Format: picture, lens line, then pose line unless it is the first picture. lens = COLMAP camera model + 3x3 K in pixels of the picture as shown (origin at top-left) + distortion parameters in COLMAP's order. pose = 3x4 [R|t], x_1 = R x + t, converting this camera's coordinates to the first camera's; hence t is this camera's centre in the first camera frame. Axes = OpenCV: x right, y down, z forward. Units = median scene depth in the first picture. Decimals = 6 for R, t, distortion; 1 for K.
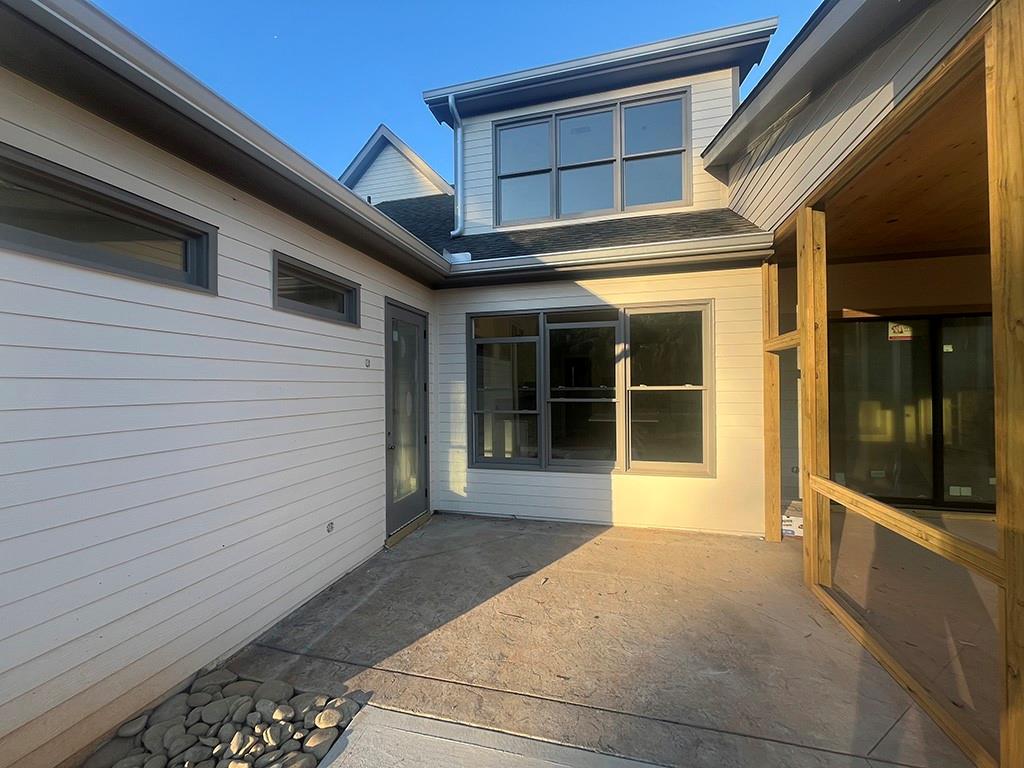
lens RADIAL K [[409.3, 0, 512.0], [0, 409.3, 384.0], [0, 0, 1]] dist [0.000206, -0.000468]
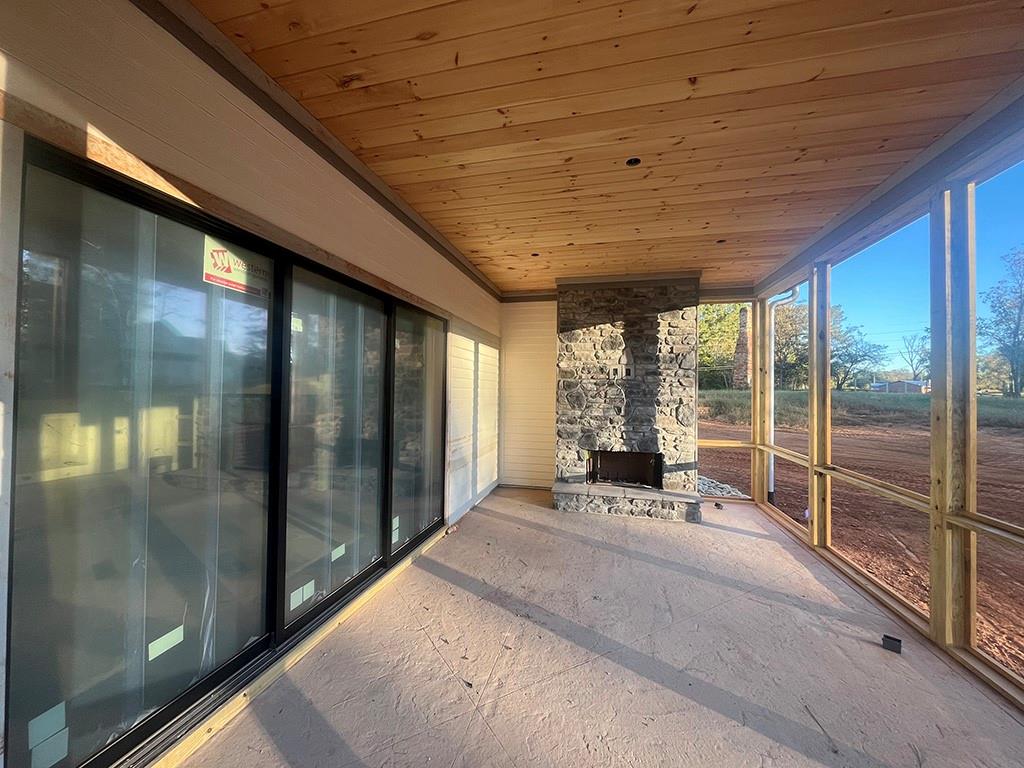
lens RADIAL K [[409.3, 0, 512.0], [0, 409.3, 384.0], [0, 0, 1]] dist [0.000206, -0.000468]
pose [[-0.014921, 0.023307, 0.999617, 0.616736], [-0.022239, 0.999473, -0.023635, -0.006743], [-0.999641, -0.022583, -0.014394, 0.830237]]
